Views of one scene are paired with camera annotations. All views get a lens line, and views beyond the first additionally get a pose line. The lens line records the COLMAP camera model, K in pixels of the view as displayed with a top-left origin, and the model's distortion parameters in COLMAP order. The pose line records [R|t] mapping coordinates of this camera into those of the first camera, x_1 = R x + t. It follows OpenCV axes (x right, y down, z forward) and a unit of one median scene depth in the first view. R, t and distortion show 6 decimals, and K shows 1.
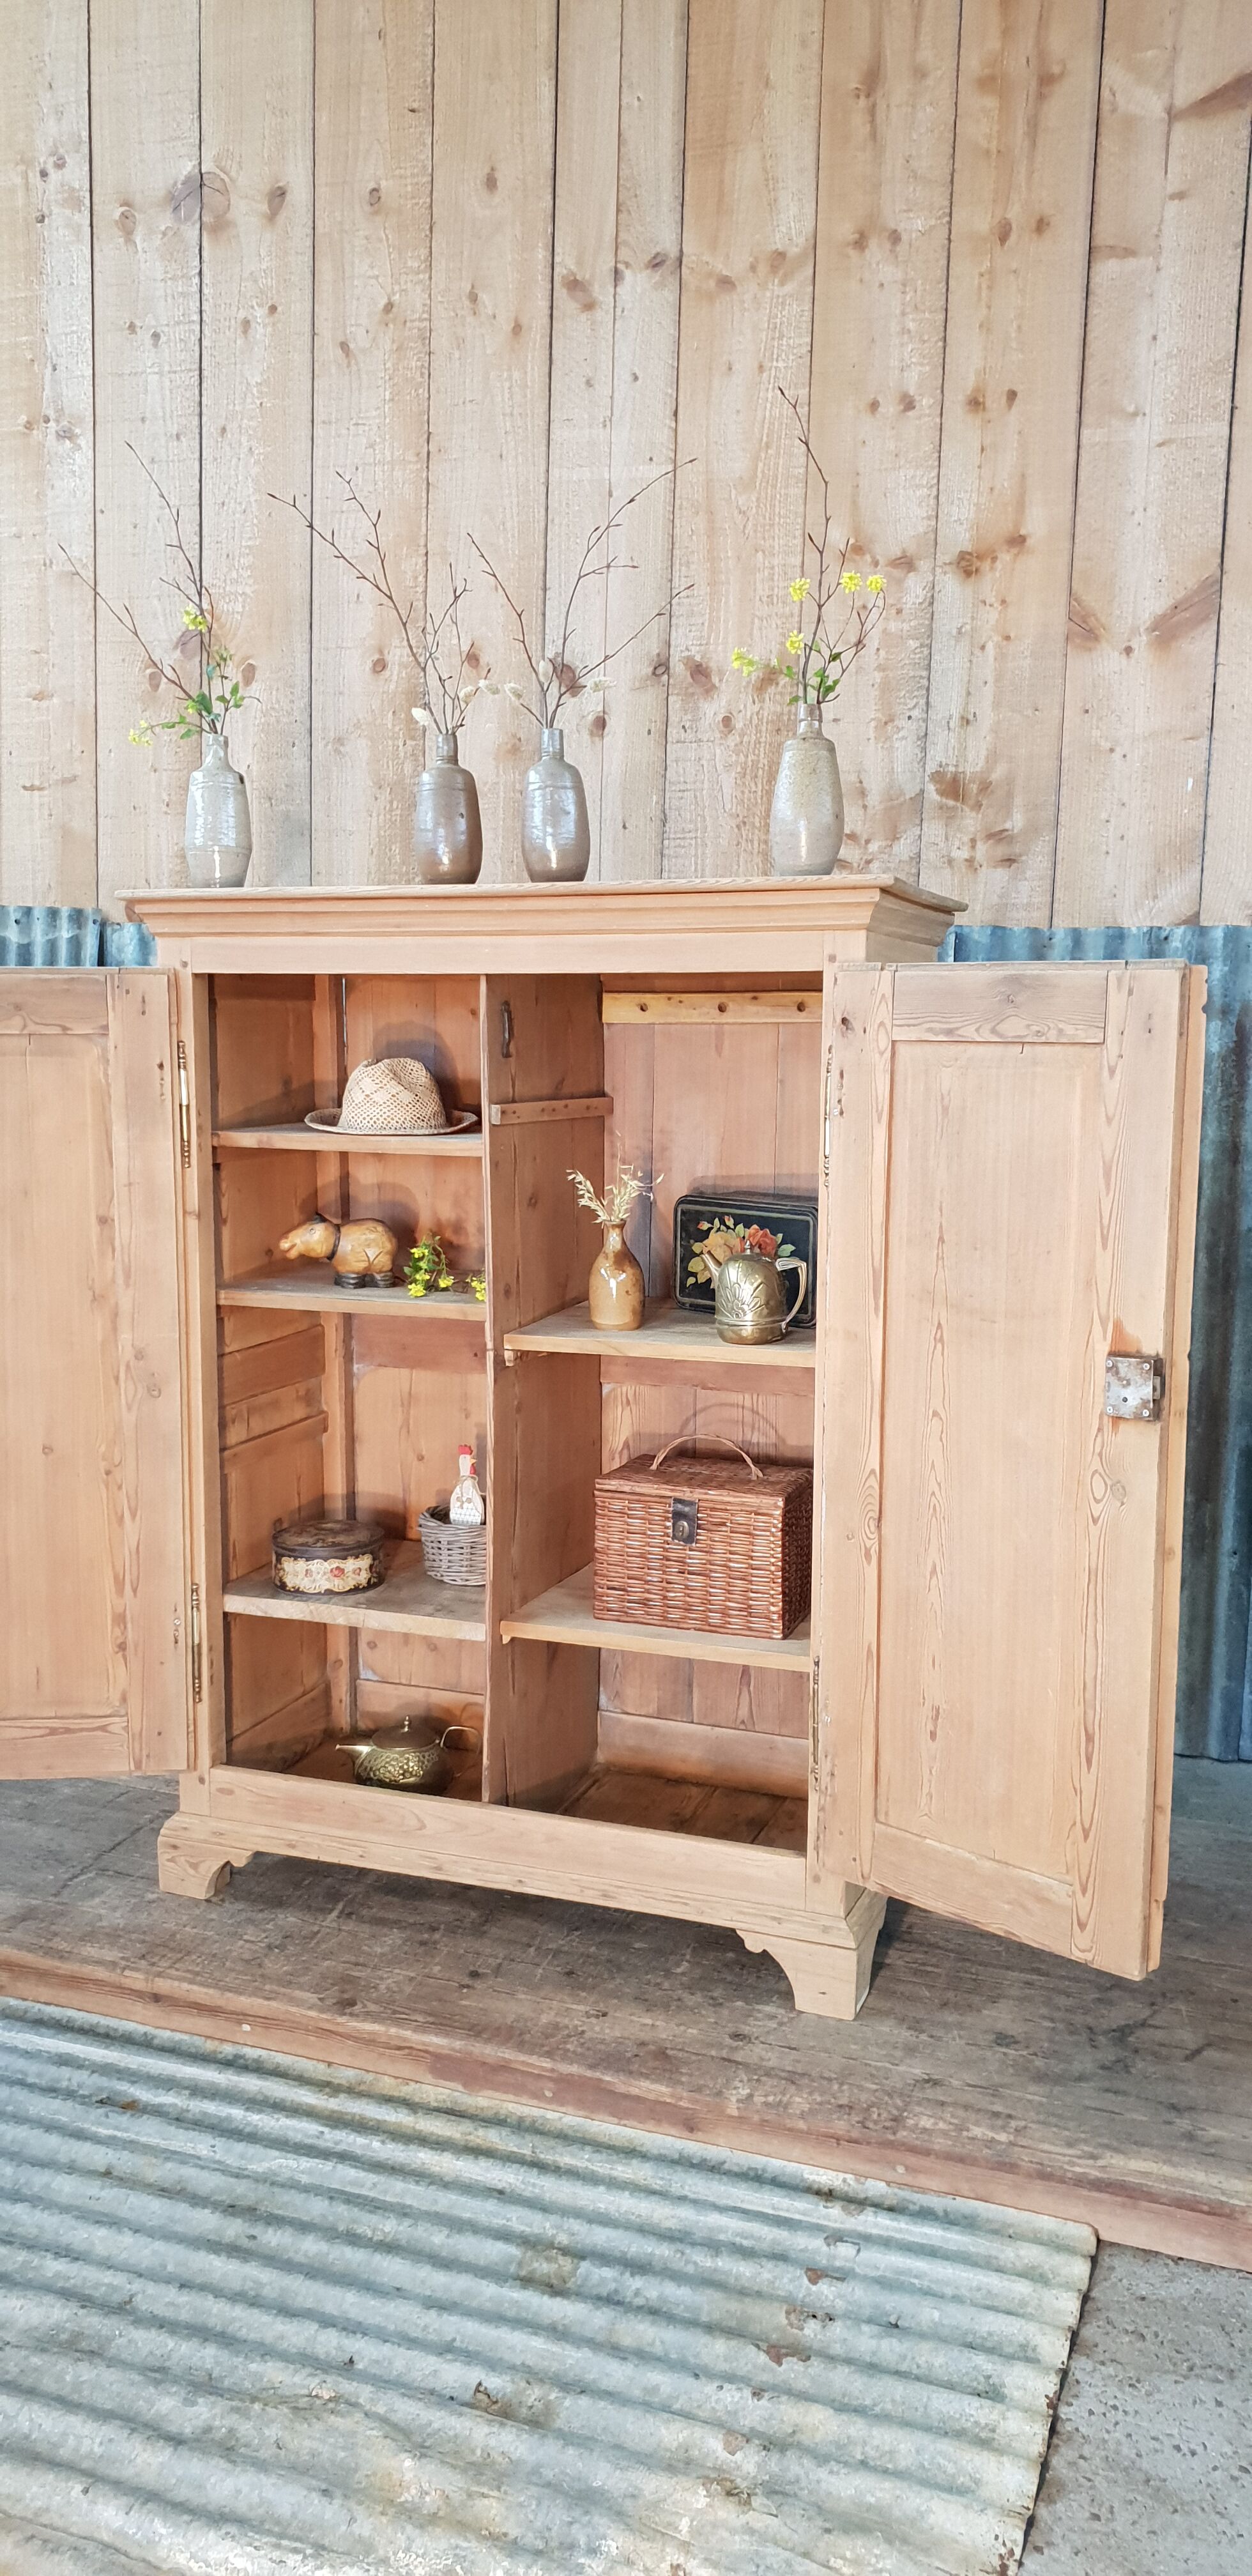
lens RADIAL K [[2013.0, 0, 639.8], [0, 2013.0, 1287.5], [0, 0, 1]] dist [0.009356, 0.009498]
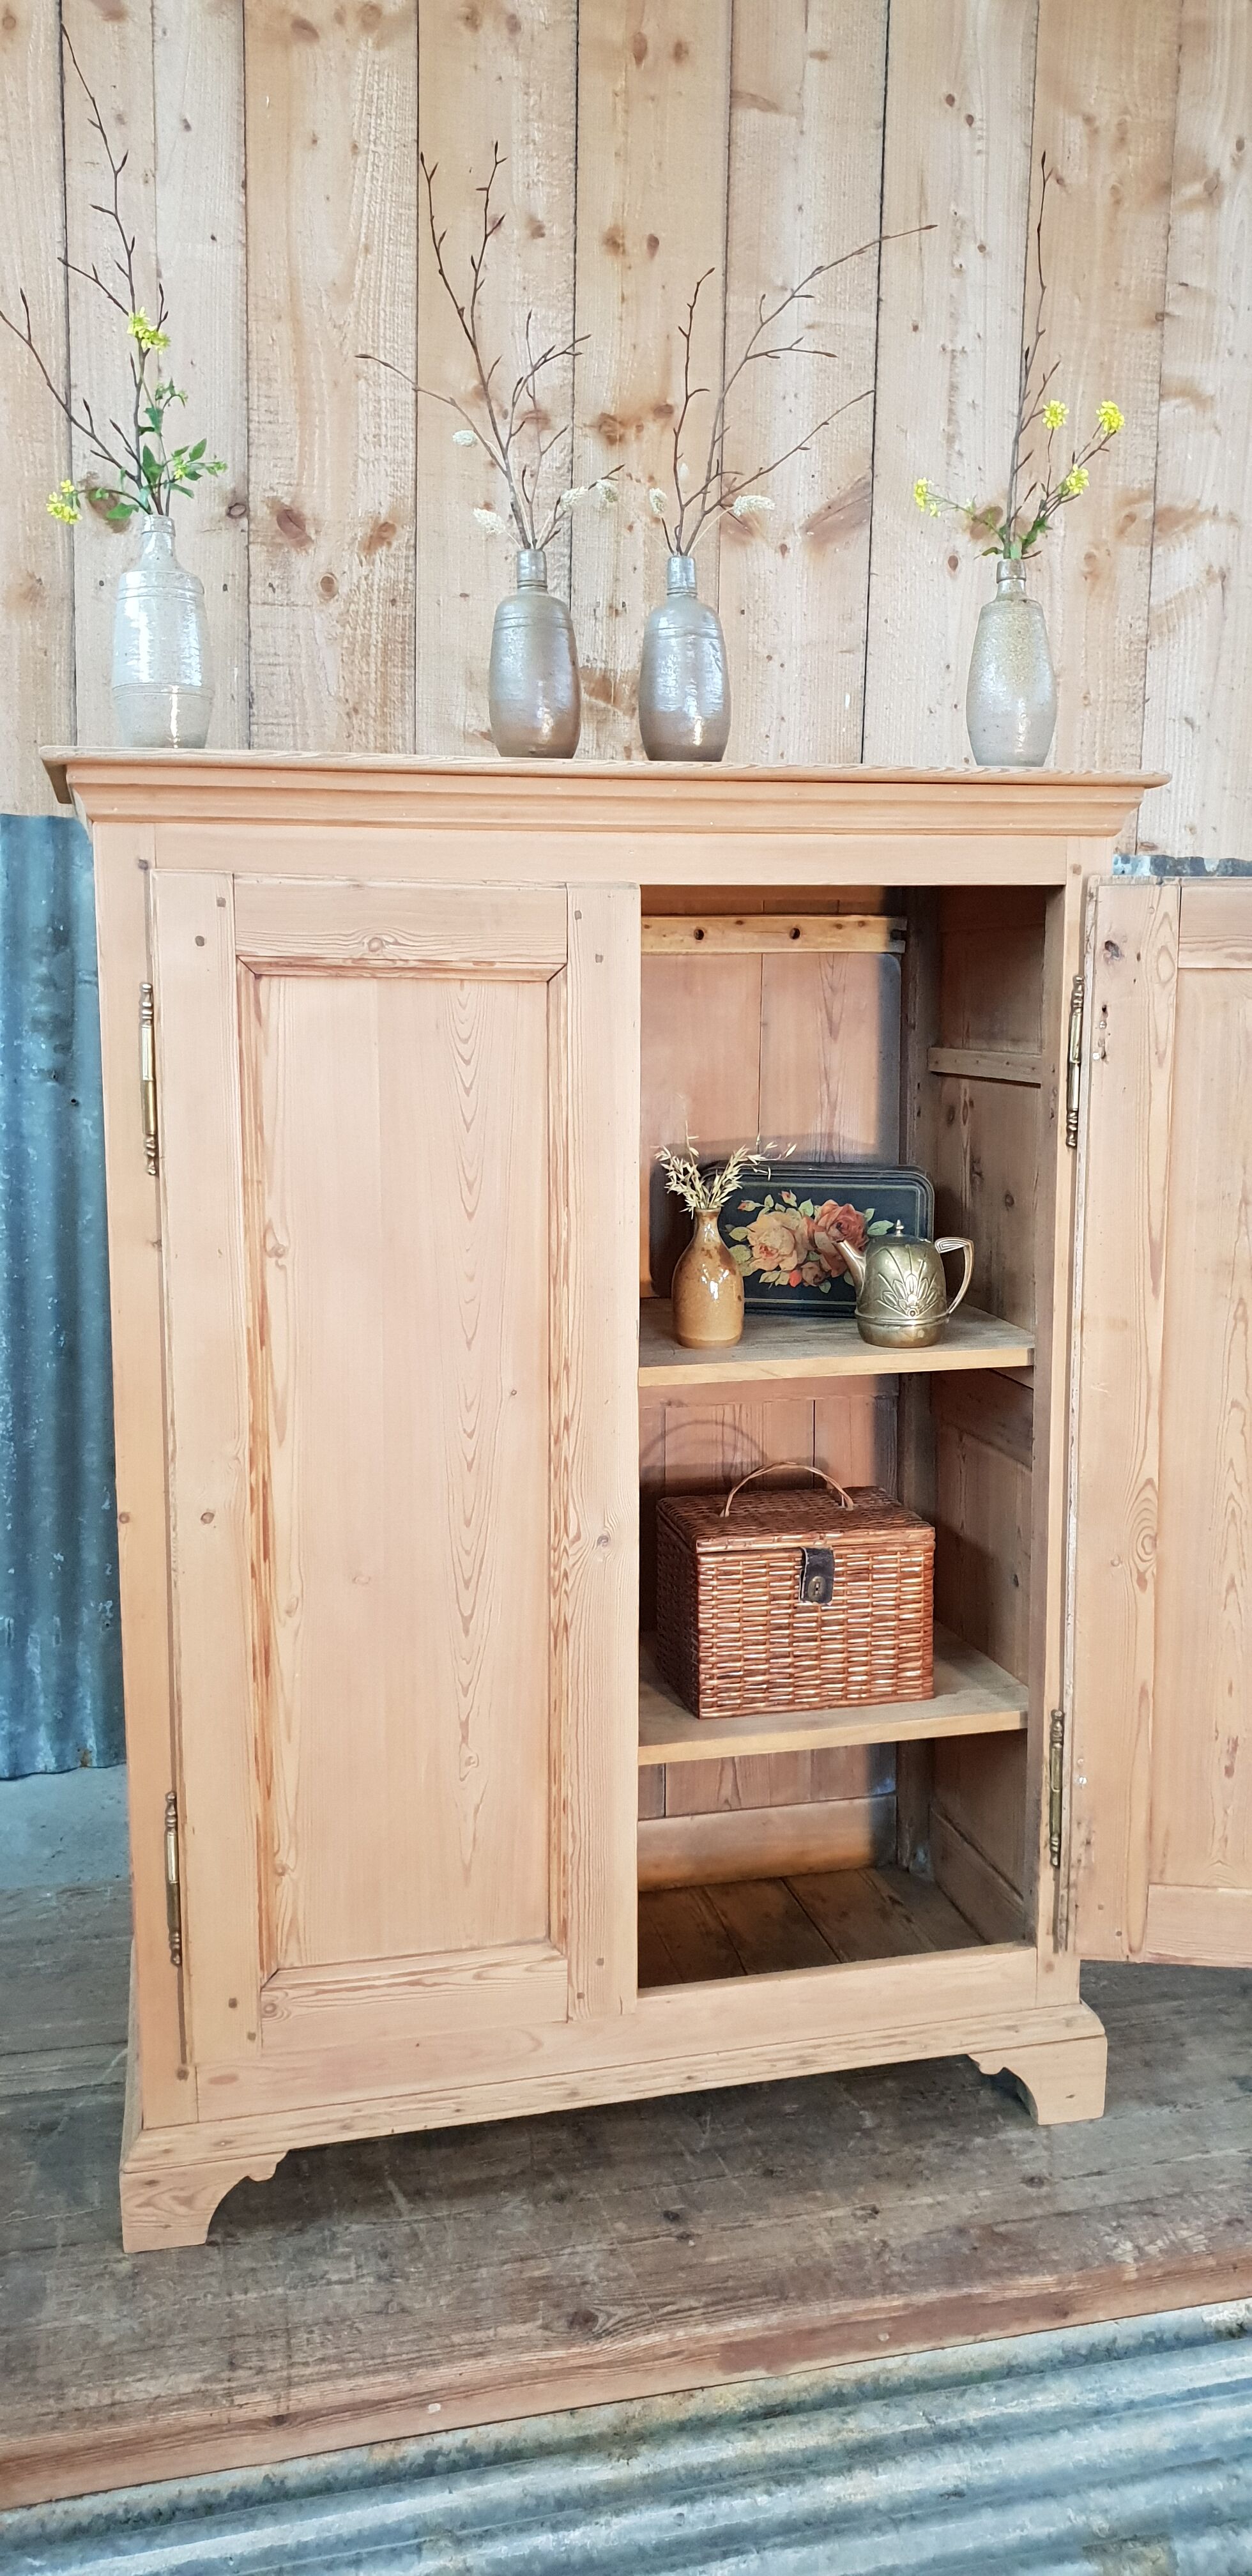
lens RADIAL K [[2013.0, 0, 648.6], [0, 2013.0, 1269.4], [0, 0, 1]] dist [0.009356, 0.009498]
pose [[0.826131, -0.089181, 0.556376, -0.421877], [0.078197, 0.995987, 0.043537, -0.040763], [-0.558026, 0.007540, 0.829789, 0.330733]]
